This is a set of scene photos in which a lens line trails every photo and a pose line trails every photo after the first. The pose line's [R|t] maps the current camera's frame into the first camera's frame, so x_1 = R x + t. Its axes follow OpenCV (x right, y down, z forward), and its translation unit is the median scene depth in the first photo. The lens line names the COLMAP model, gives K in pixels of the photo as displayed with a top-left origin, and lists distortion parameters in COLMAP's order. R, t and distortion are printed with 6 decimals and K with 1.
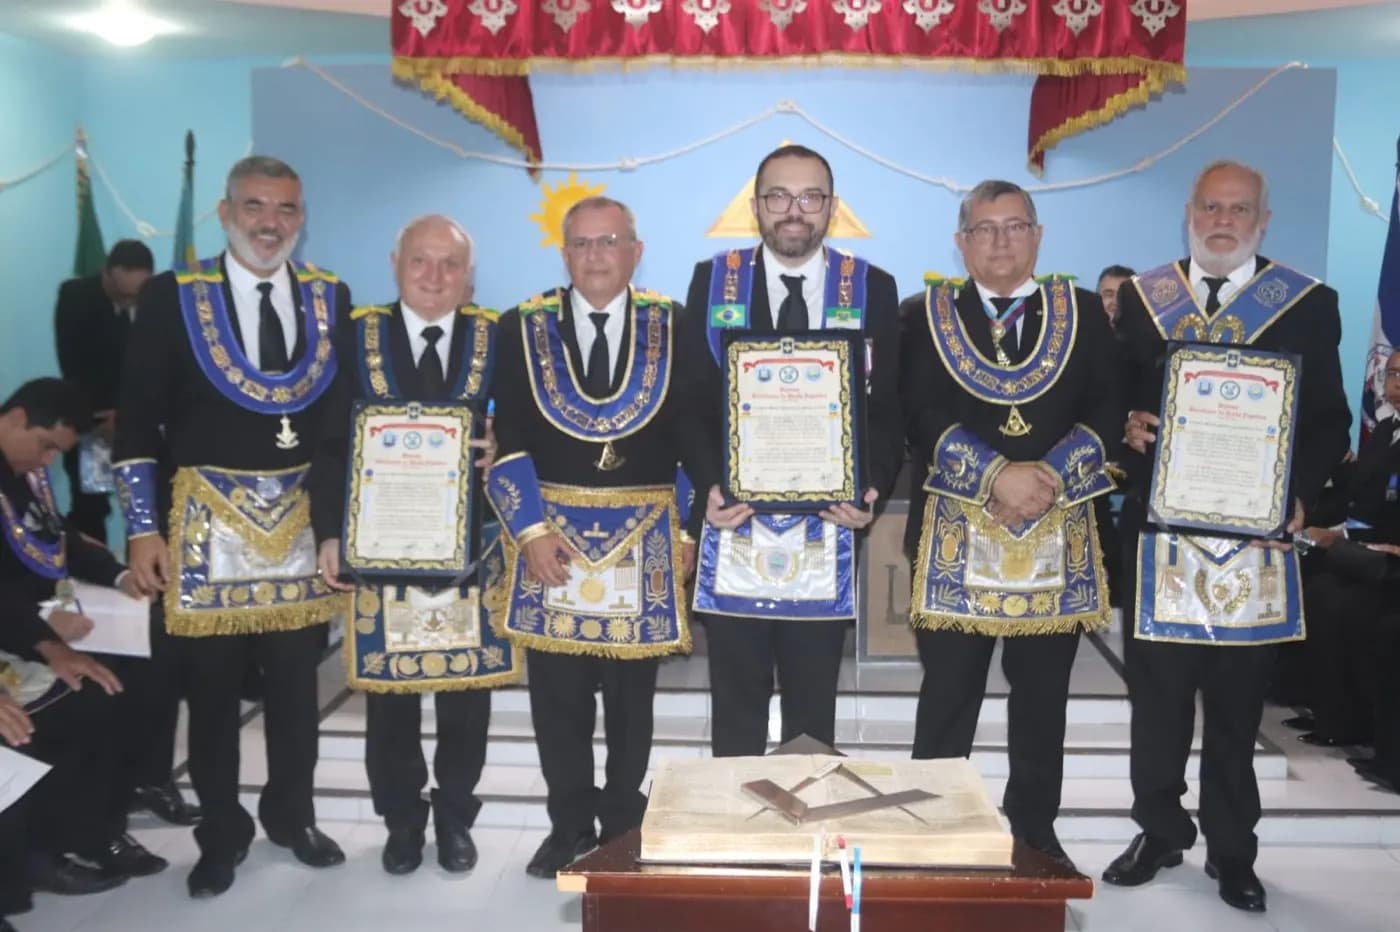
lens RADIAL K [[1318.2, 0, 697.3], [0, 1318.2, 454.1], [0, 0, 1]] dist [-0.042925, 0.000000]
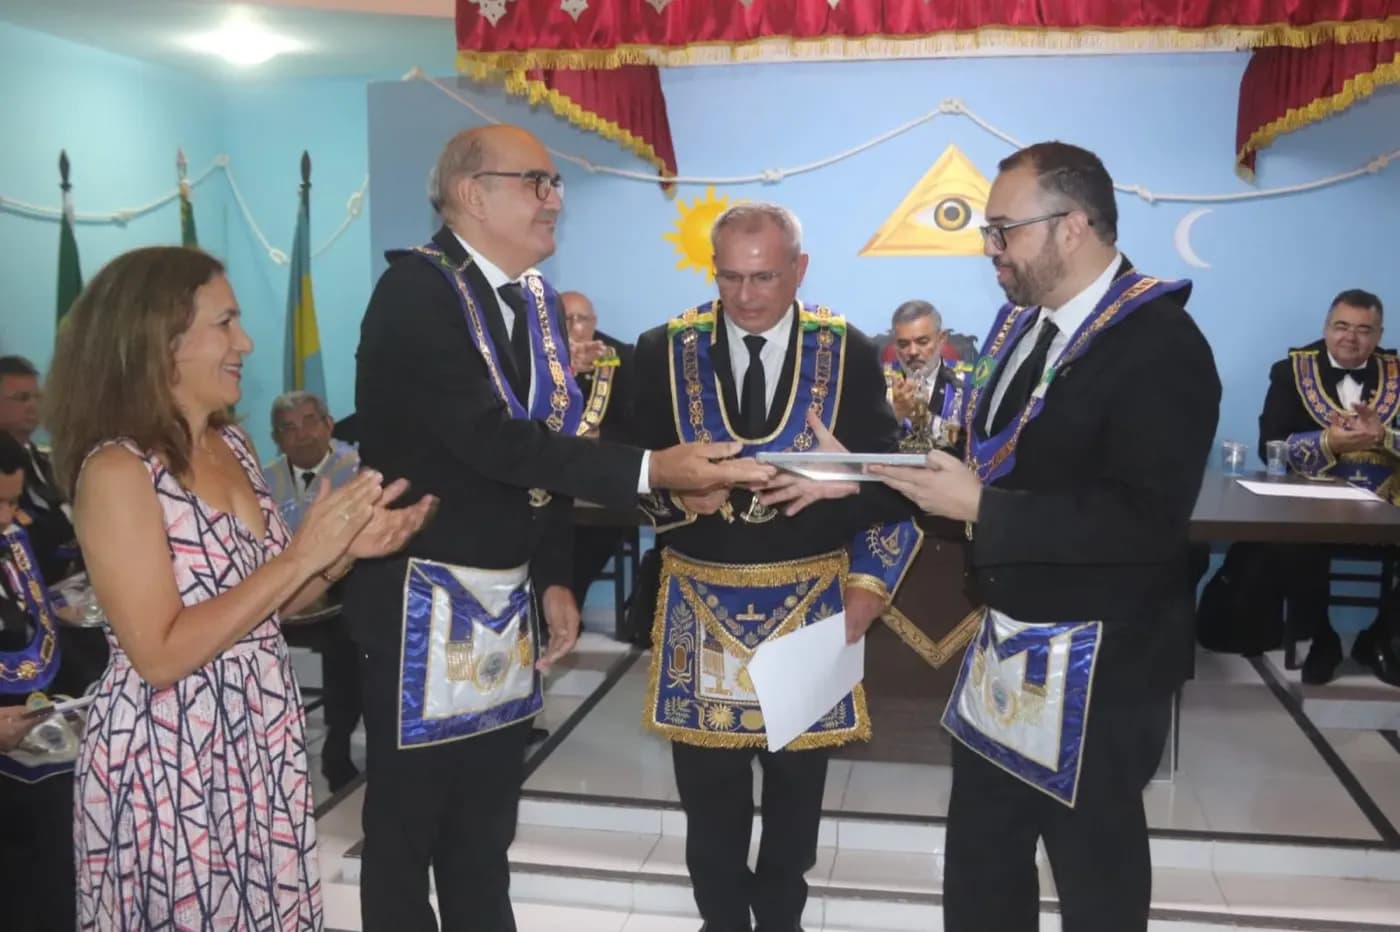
lens RADIAL K [[1280.9, 0, 704.9], [0, 1280.9, 461.2], [0, 0, 1]] dist [-0.066345, 0.000000]
pose [[0.990263, 0.005901, -0.139084, 0.030411], [-0.006005, 0.999982, -0.000329, -0.033515], [0.139079, 0.001161, 0.990281, 0.172870]]
